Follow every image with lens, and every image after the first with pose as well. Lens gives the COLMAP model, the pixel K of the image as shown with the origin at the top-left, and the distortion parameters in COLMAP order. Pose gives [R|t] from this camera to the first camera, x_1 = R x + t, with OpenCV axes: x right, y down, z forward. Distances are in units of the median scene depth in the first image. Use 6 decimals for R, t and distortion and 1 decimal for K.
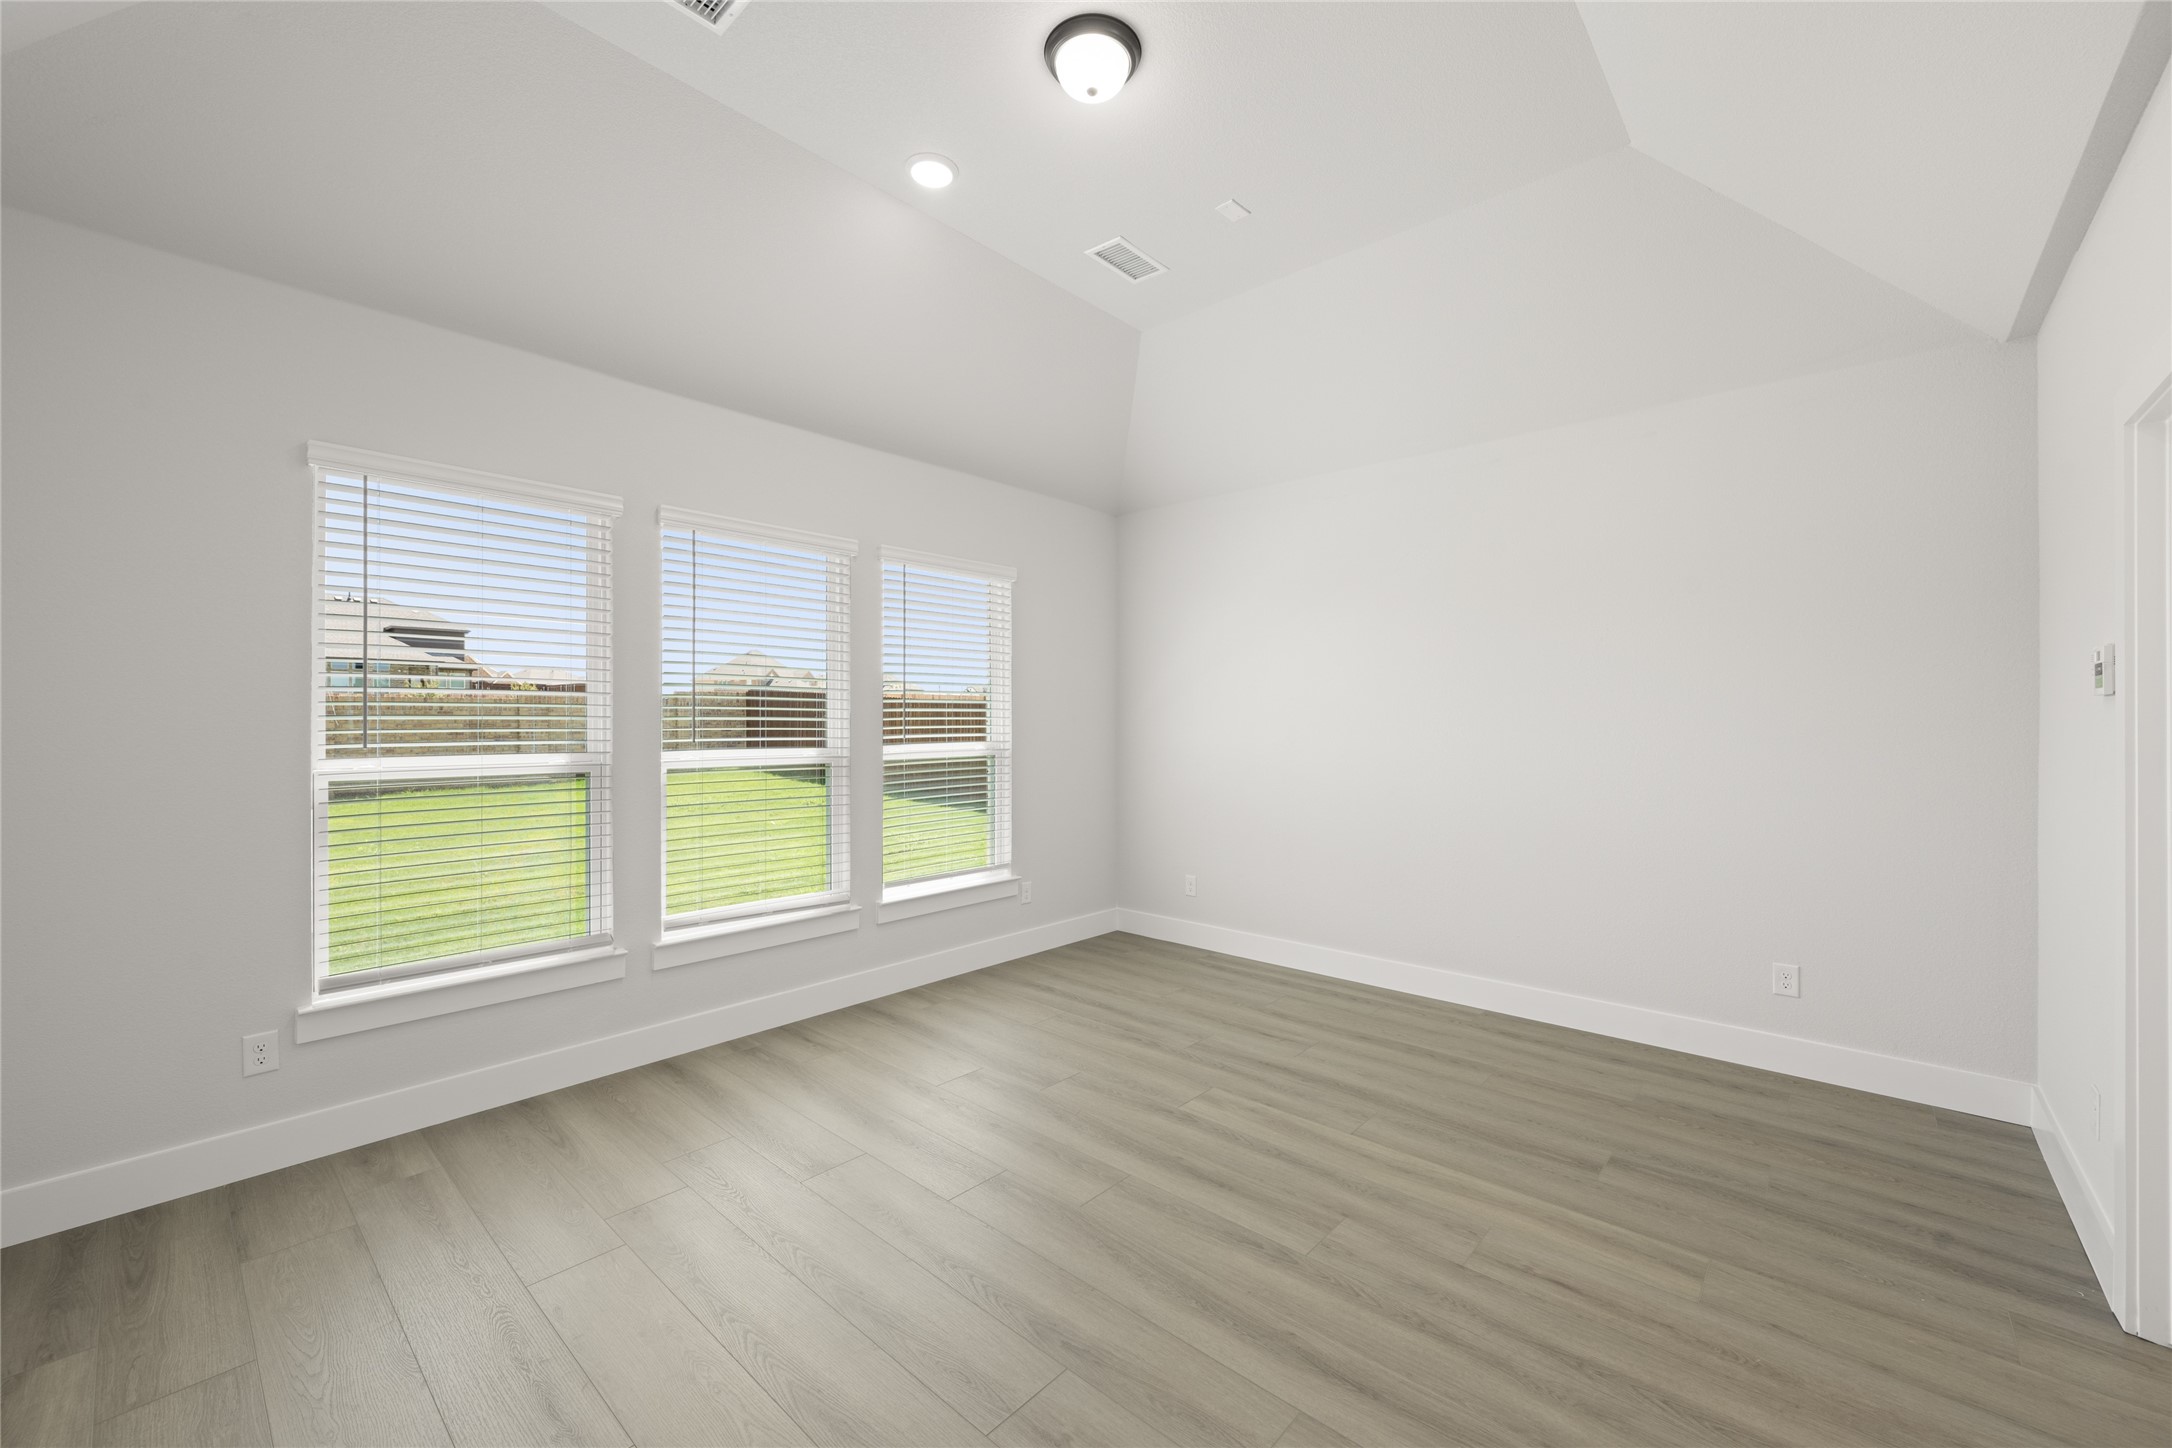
lens RADIAL K [[849.9, 0, 1086.0], [0, 849.9, 724.0], [0, 0, 1]] dist [-0.001797, -0.000118]
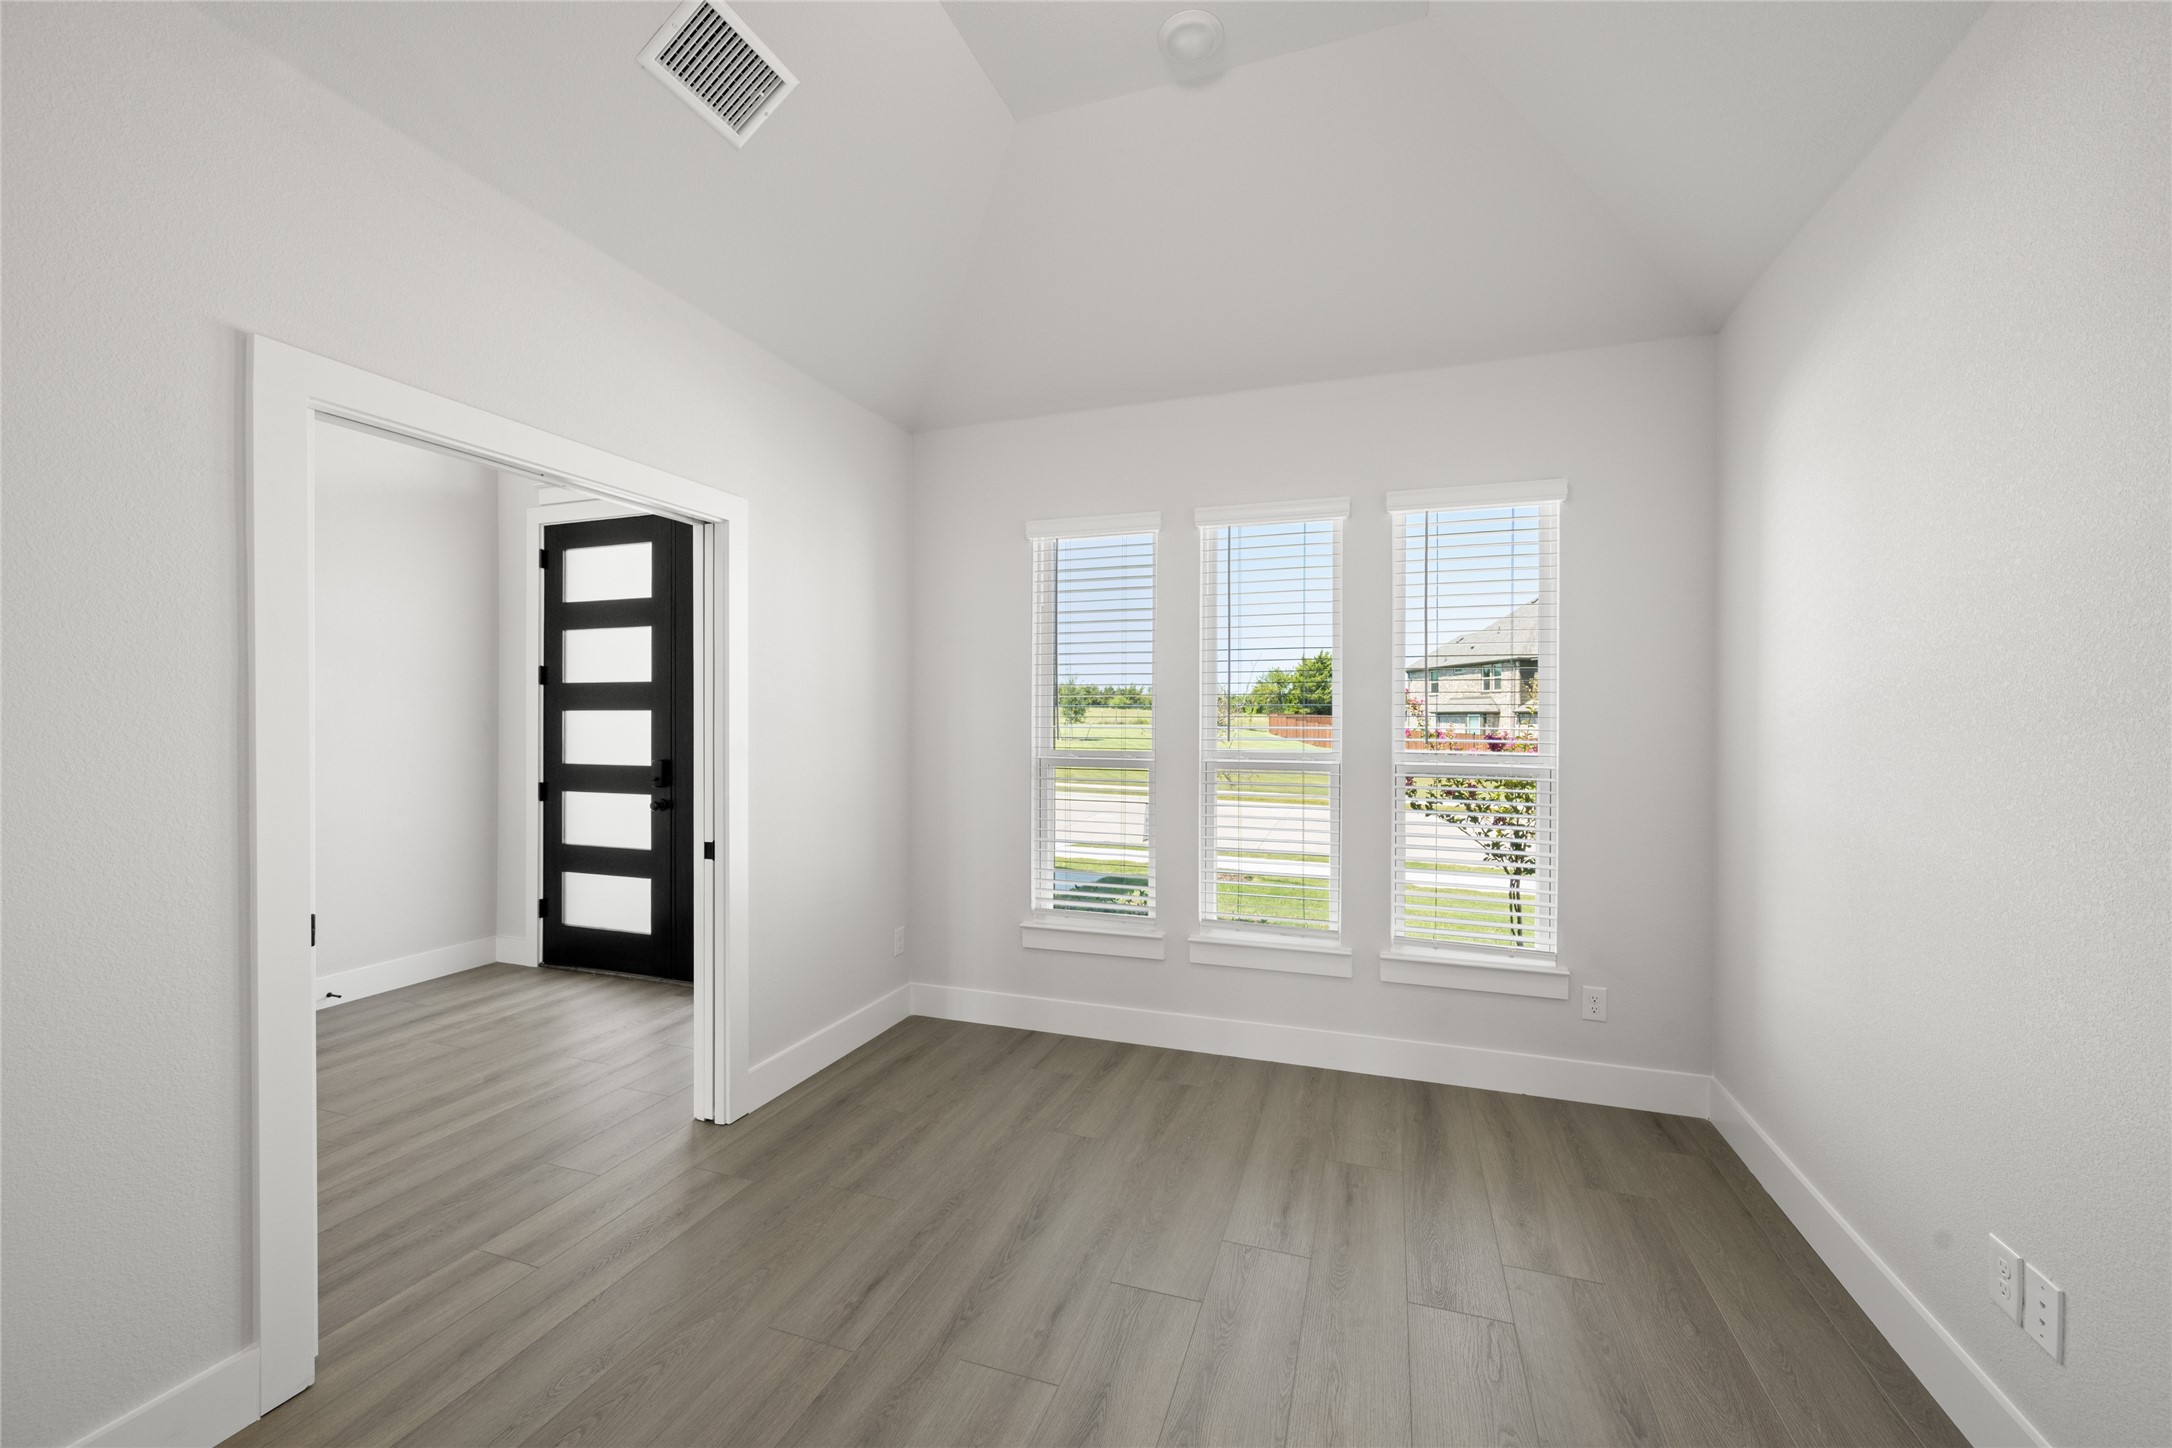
lens RADIAL K [[867.6, 0, 1102.9], [0, 867.6, 720.4], [0, 0, 1]] dist [0.000580, 0.000029]
pose [[0.378362, -0.001666, -0.925656, 0.420491], [-0.007177, 0.999963, -0.004734, 0.002715], [0.925630, 0.008434, 0.378336, 0.492615]]
